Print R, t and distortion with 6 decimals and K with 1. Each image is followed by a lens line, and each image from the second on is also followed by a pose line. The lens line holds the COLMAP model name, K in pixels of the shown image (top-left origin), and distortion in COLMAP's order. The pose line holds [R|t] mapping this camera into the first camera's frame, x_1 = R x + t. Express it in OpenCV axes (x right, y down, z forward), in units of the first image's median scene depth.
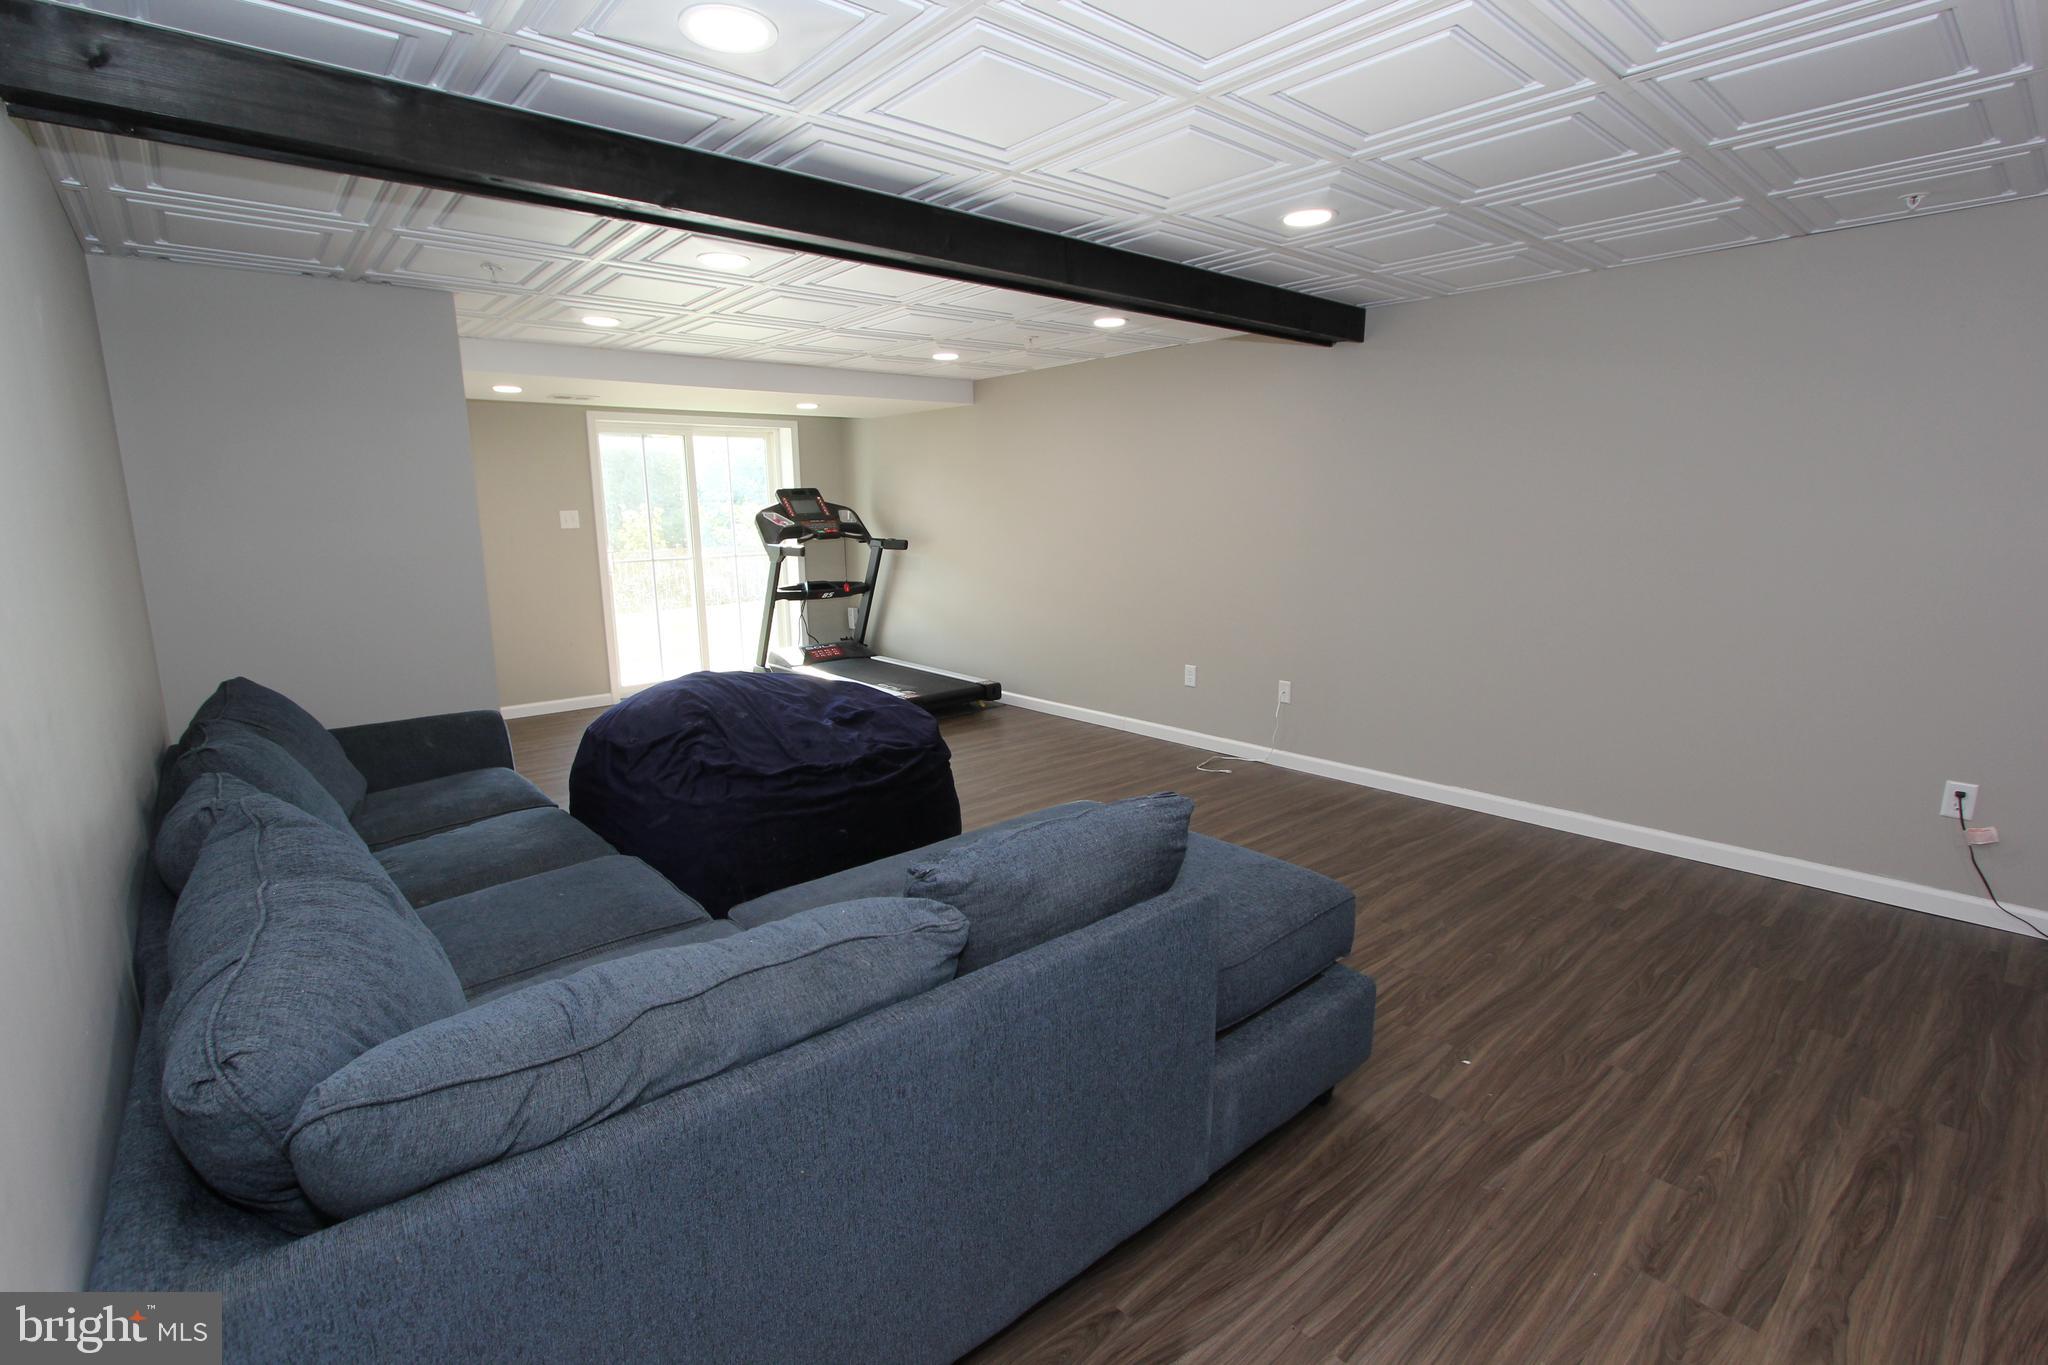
lens RADIAL K [[947.9, 0, 1017.1], [0, 947.9, 682.8], [0, 0, 1]] dist [-0.020439, 0.003256]
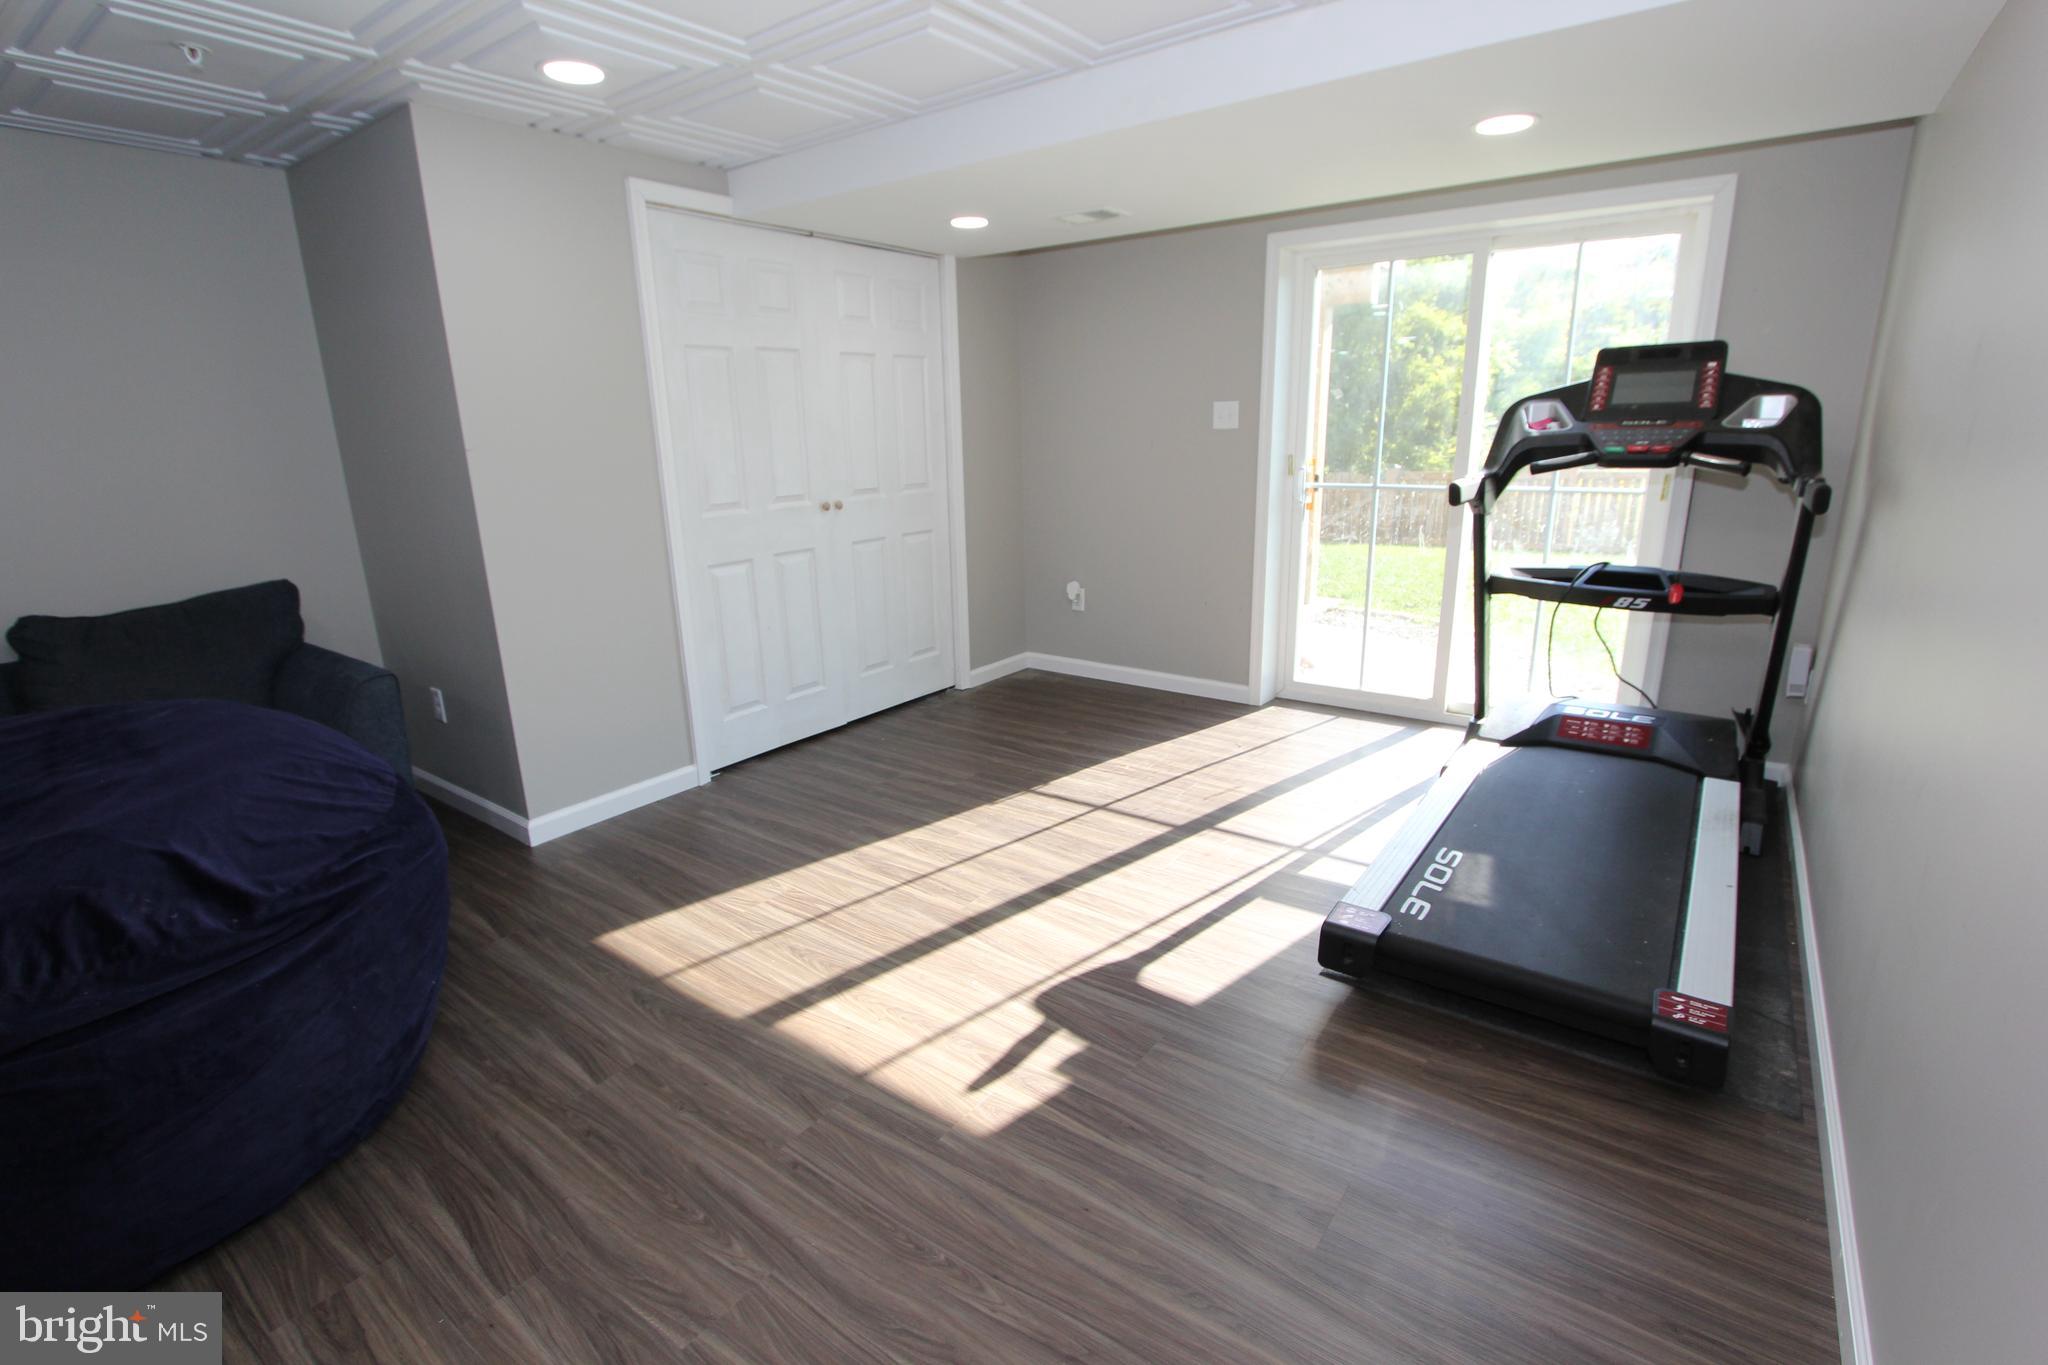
lens RADIAL K [[947.9, 0, 1027.5], [0, 947.9, 683.3], [0, 0, 1]] dist [-0.020439, 0.003256]
pose [[0.222674, 0.260570, -0.939425, 0.137634], [-0.171611, 0.959048, 0.225336, -0.105579], [0.959670, 0.111039, 0.258272, 0.636674]]
